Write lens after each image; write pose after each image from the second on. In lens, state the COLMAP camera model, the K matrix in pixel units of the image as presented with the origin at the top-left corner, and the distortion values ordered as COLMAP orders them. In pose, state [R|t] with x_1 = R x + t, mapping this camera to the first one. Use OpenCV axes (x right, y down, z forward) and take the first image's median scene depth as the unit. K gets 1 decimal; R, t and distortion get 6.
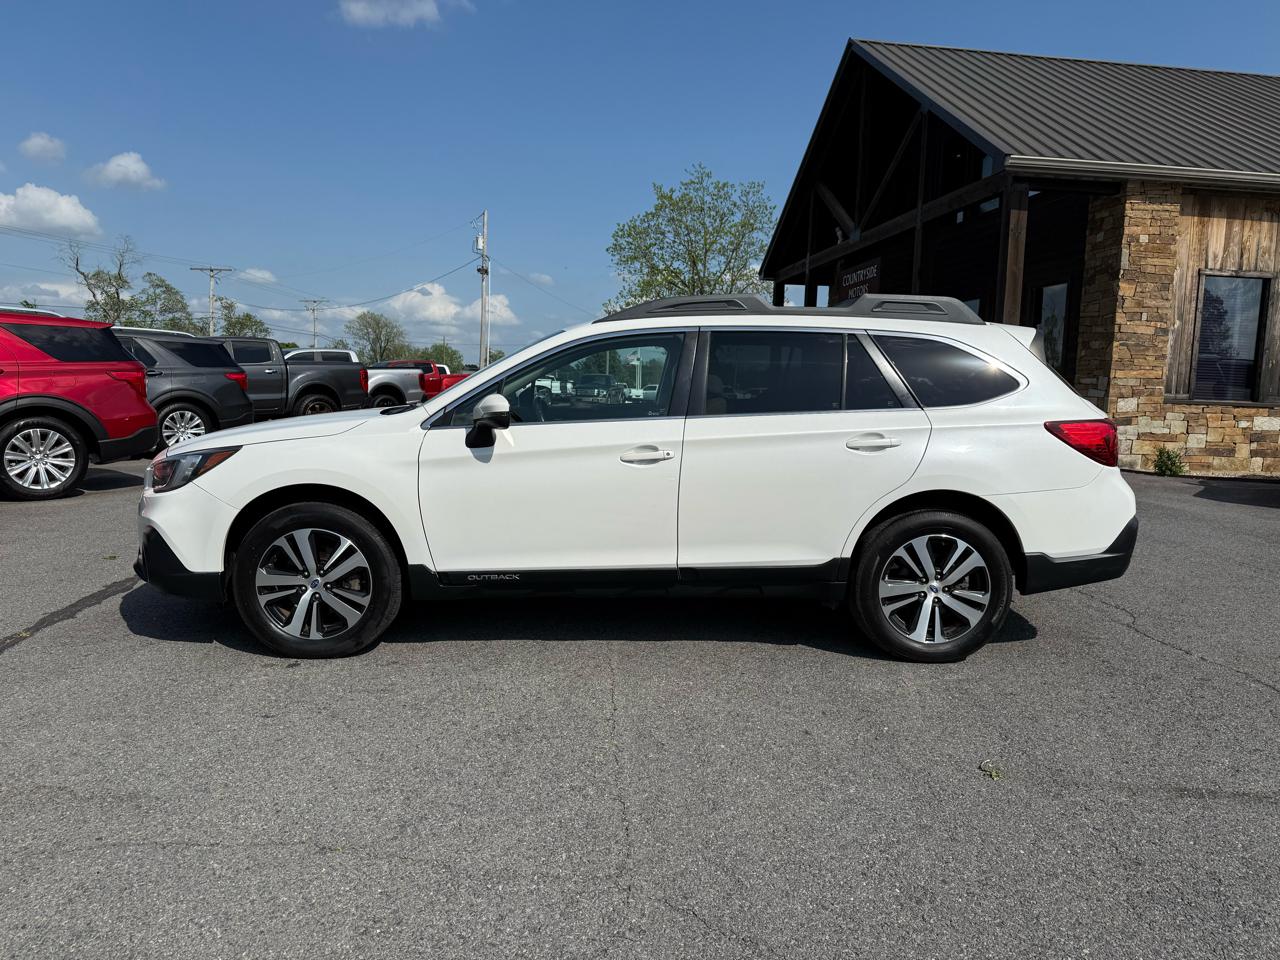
lens RADIAL K [[963.8, 0, 637.4], [0, 963.8, 496.6], [0, 0, 1]] dist [0.037217, -0.055816]
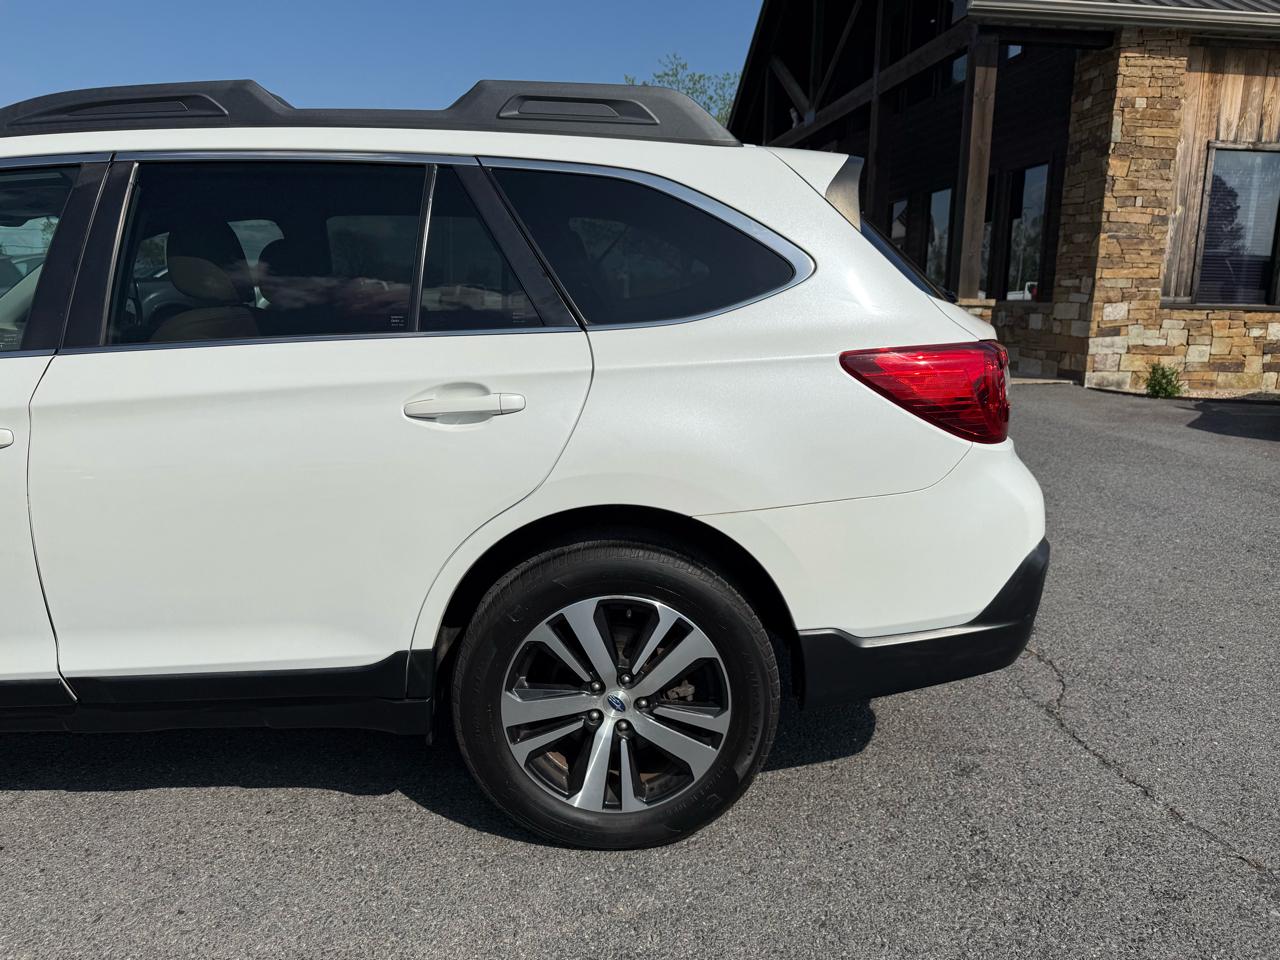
lens RADIAL K [[915.0, 0, 658.1], [0, 915.0, 481.2], [0, 0, 1]] dist [0.024811, -0.036665]
pose [[0.999850, -0.012679, -0.011833, 0.123913], [0.013602, 0.996581, 0.081491, -0.019456], [0.010759, -0.081640, 0.996604, 0.205212]]
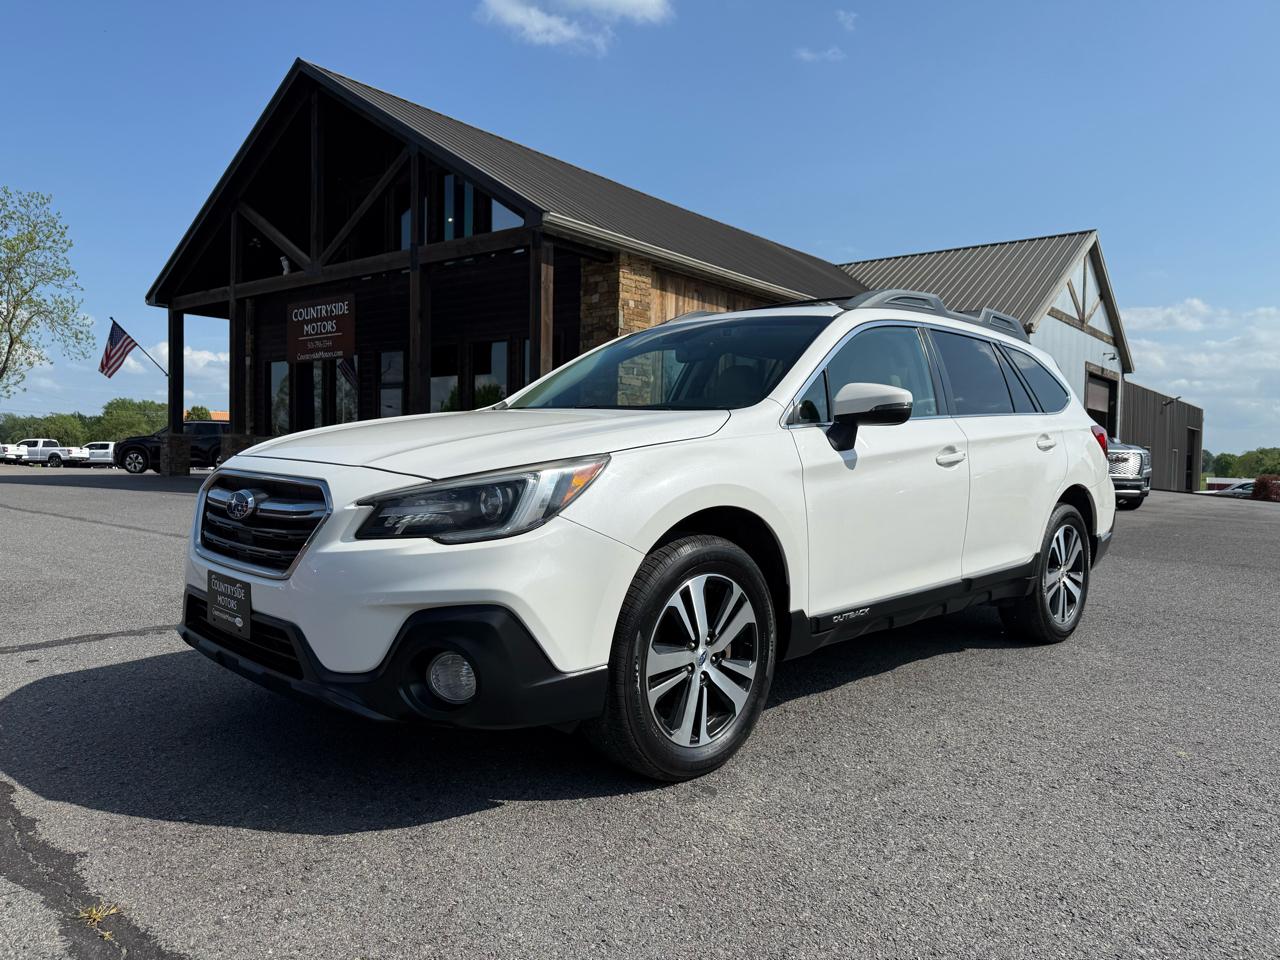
lens RADIAL K [[963.8, 0, 637.4], [0, 963.8, 496.6], [0, 0, 1]] dist [0.037217, -0.055816]
pose [[0.695833, -0.037422, 0.717228, -0.304866], [0.084173, 0.996009, -0.029694, -0.001461], [-0.713254, 0.081033, 0.696206, 0.208070]]
